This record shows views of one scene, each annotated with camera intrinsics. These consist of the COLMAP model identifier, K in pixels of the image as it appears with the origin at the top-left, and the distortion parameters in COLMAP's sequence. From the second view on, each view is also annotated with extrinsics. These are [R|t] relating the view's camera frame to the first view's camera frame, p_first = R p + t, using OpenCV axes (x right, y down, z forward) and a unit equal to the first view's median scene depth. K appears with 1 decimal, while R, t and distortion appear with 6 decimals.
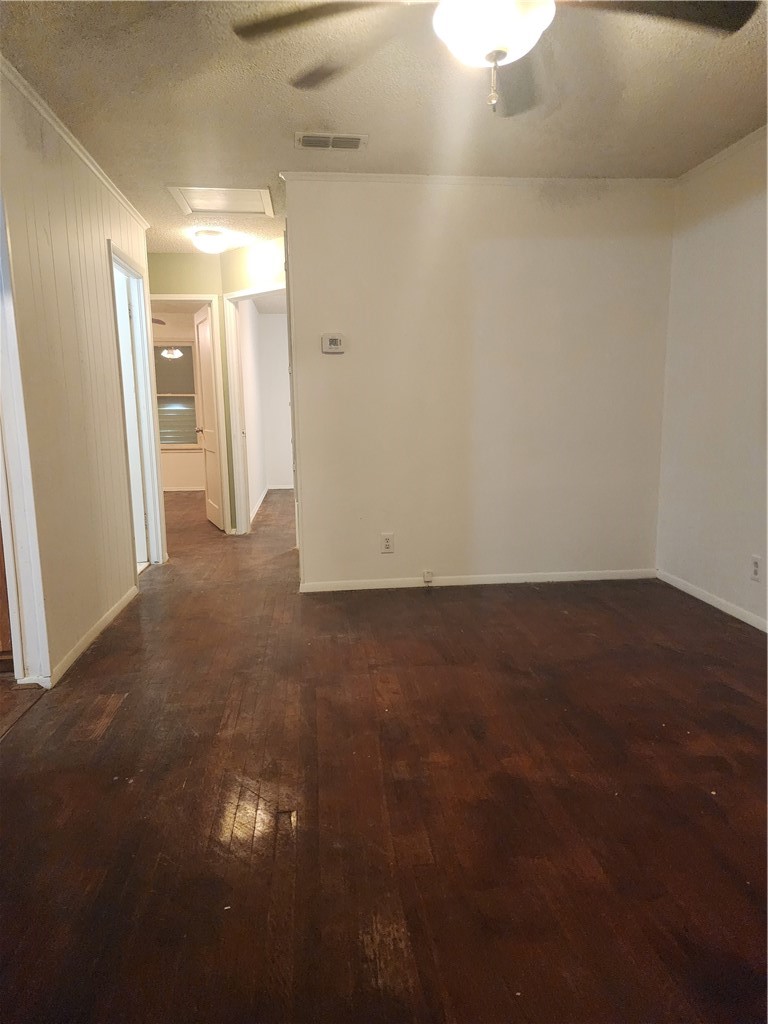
lens RADIAL K [[687.7, 0, 387.9], [0, 687.7, 514.7], [0, 0, 1]] dist [0.042594, -0.001732]
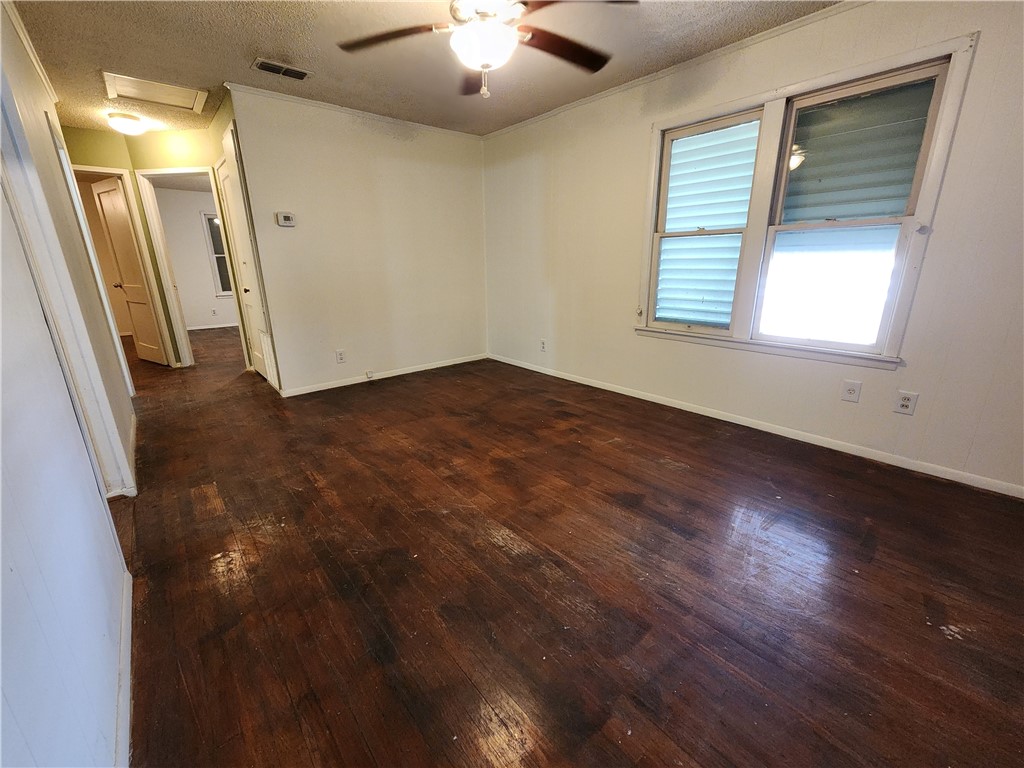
lens RADIAL K [[423.2, 0, 511.9], [0, 423.2, 383.4], [0, 0, 1]] dist [0.002090, -0.000263]
pose [[0.831681, -0.152798, 0.533816, -0.210391], [0.088420, 0.985568, 0.144349, -0.001842], [-0.548169, -0.072853, 0.833189, -0.000877]]
